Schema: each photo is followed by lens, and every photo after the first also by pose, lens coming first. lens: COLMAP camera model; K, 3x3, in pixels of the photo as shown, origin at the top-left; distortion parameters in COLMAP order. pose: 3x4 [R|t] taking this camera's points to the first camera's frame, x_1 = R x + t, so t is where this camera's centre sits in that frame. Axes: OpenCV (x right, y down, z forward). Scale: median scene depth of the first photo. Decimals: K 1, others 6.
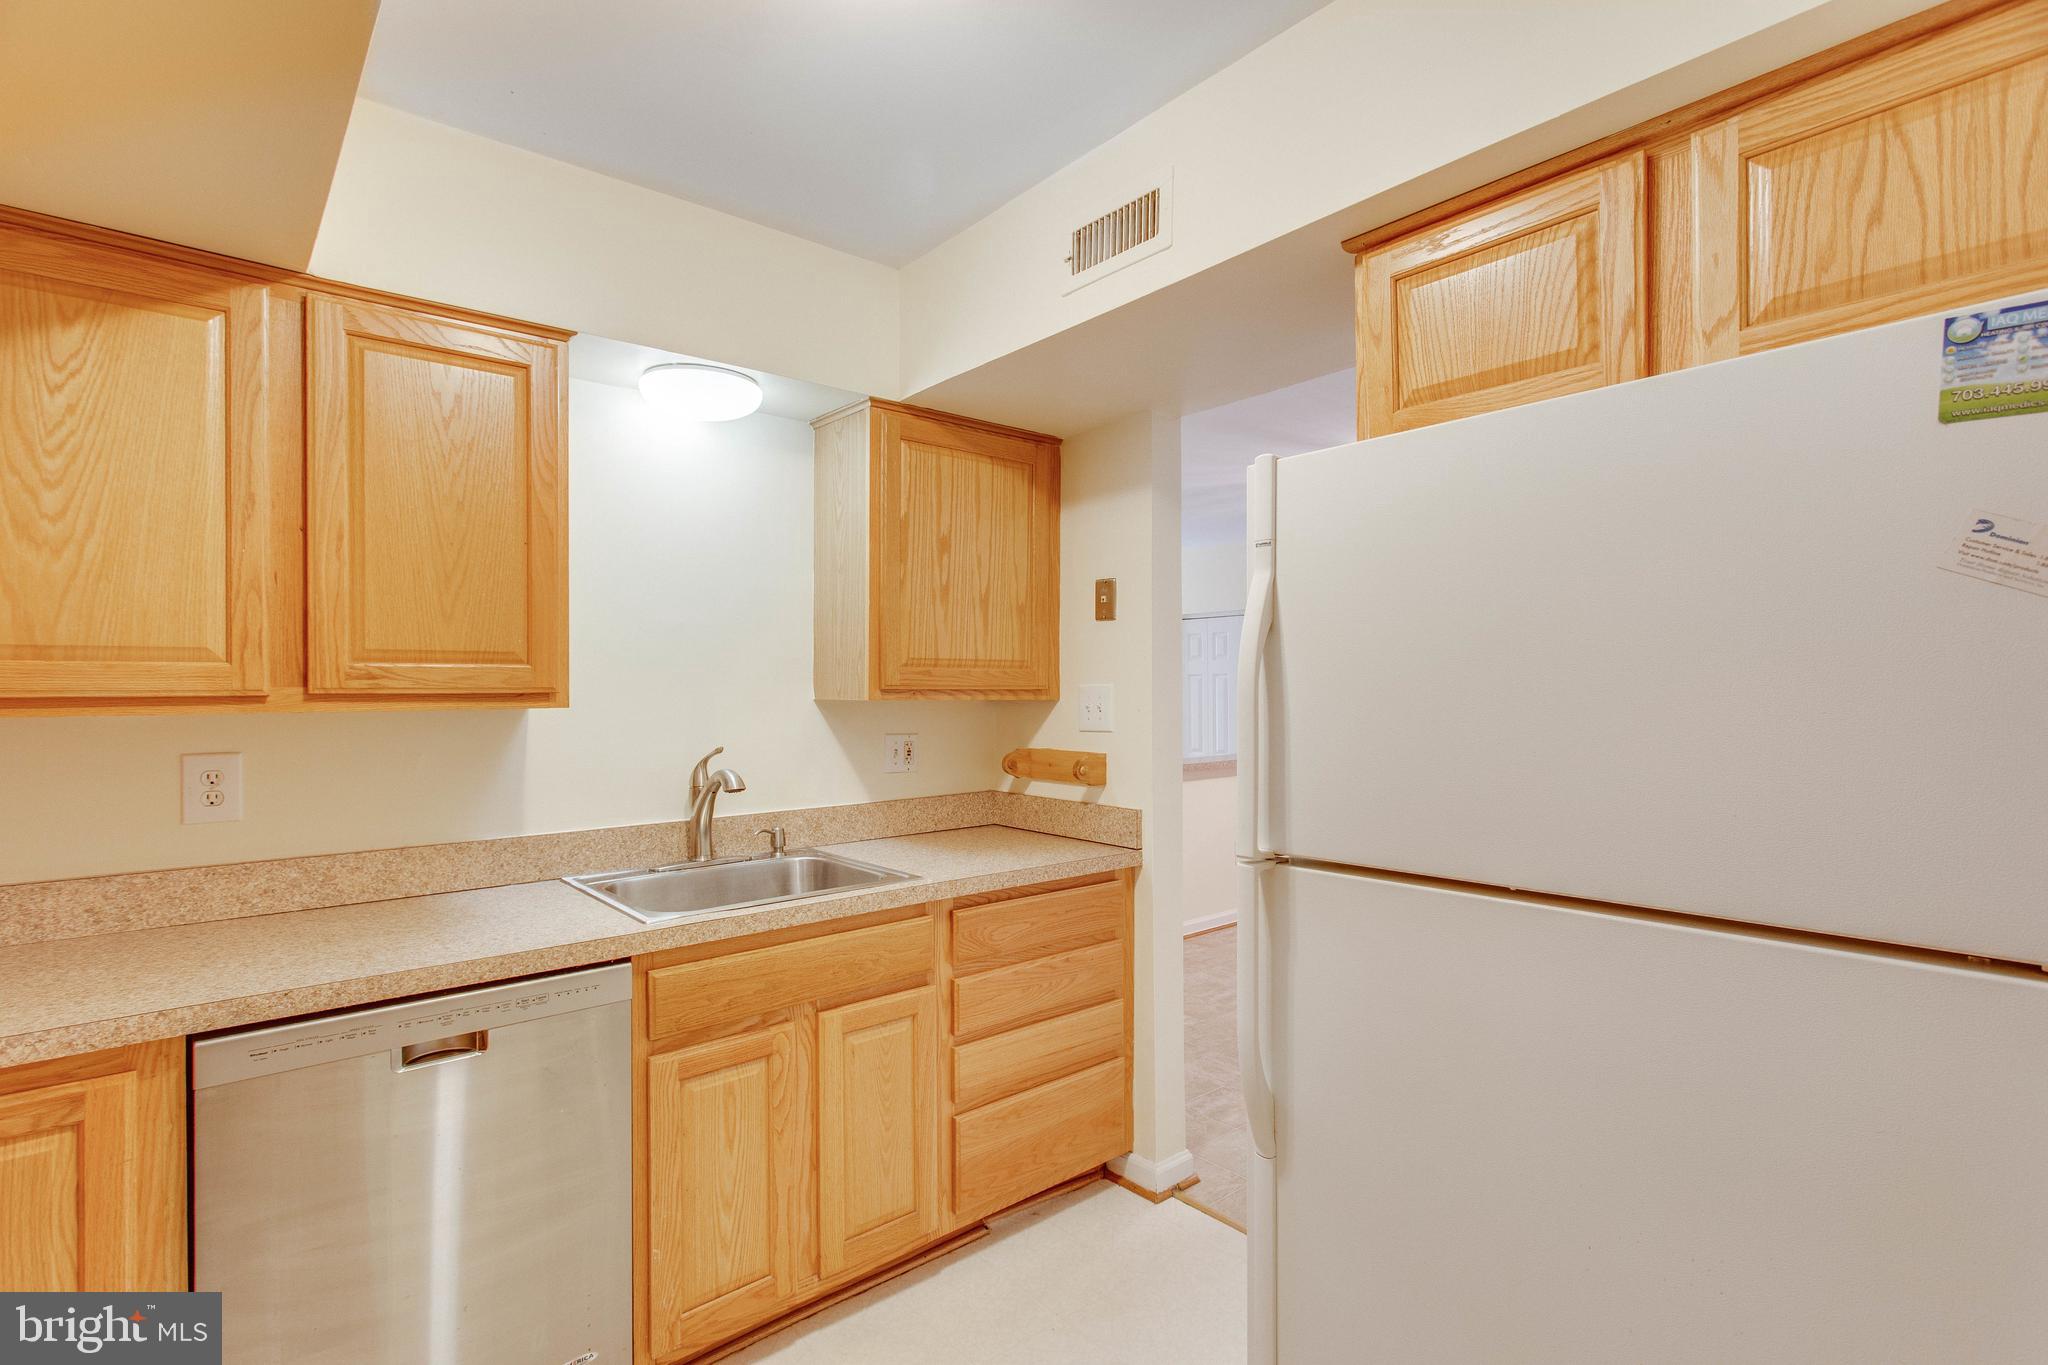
lens RADIAL K [[993.6, 0, 1059.2], [0, 993.6, 690.7], [0, 0, 1]] dist [0.000147, -0.000215]
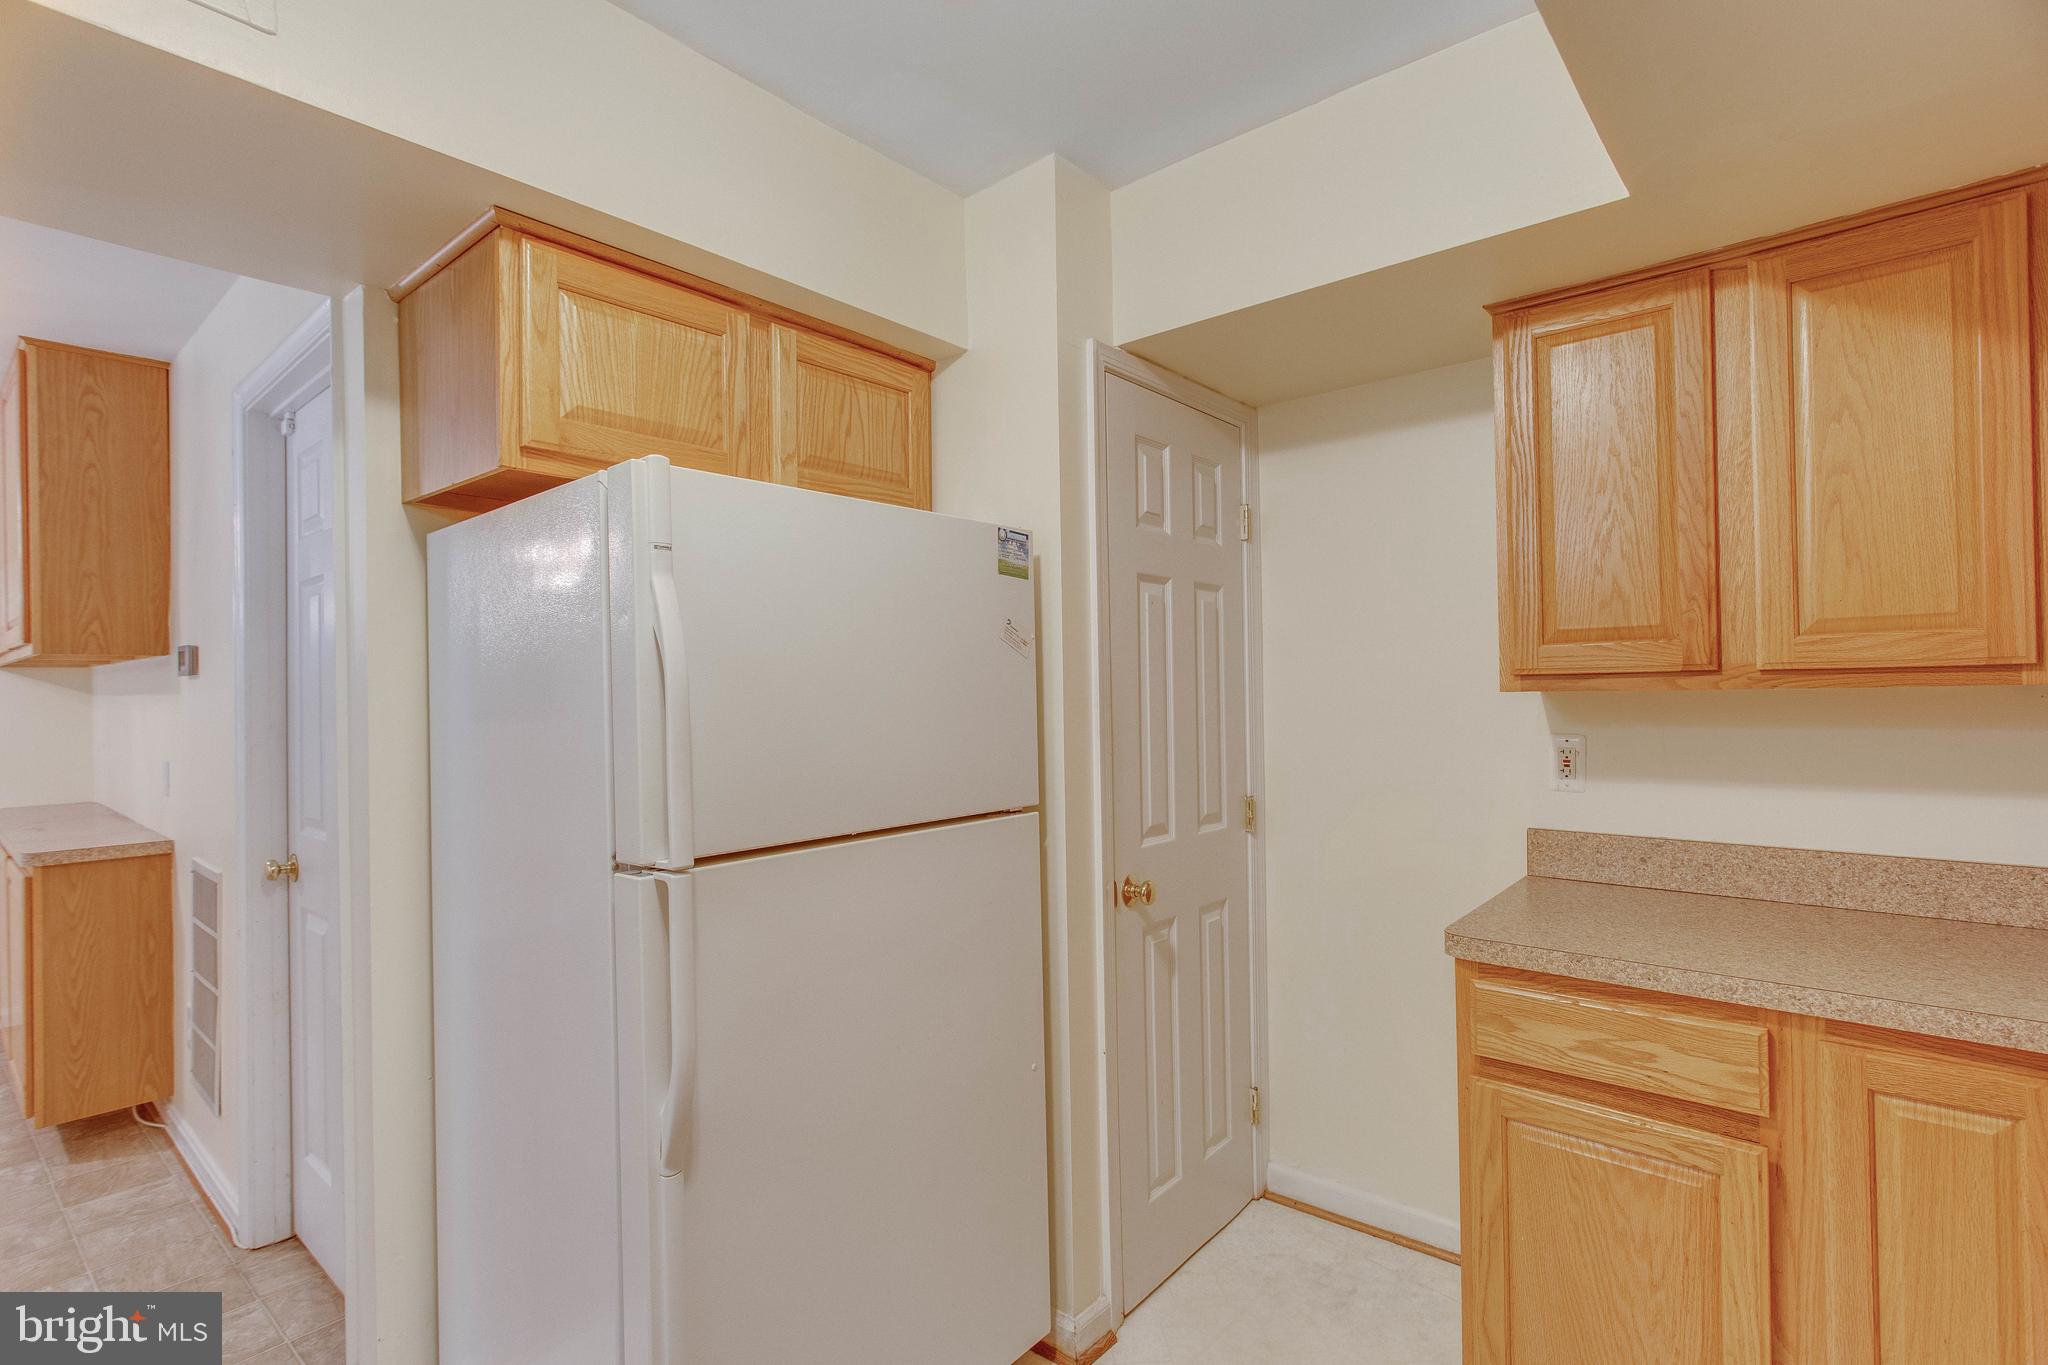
lens RADIAL K [[993.6, 0, 1009.8], [0, 993.6, 689.4], [0, 0, 1]] dist [0.000147, -0.000215]
pose [[-0.162305, 0.008898, 0.986700, -0.975941], [0.018086, 0.999818, -0.006042, 0.003501], [-0.986575, 0.016865, -0.162437, 0.994221]]
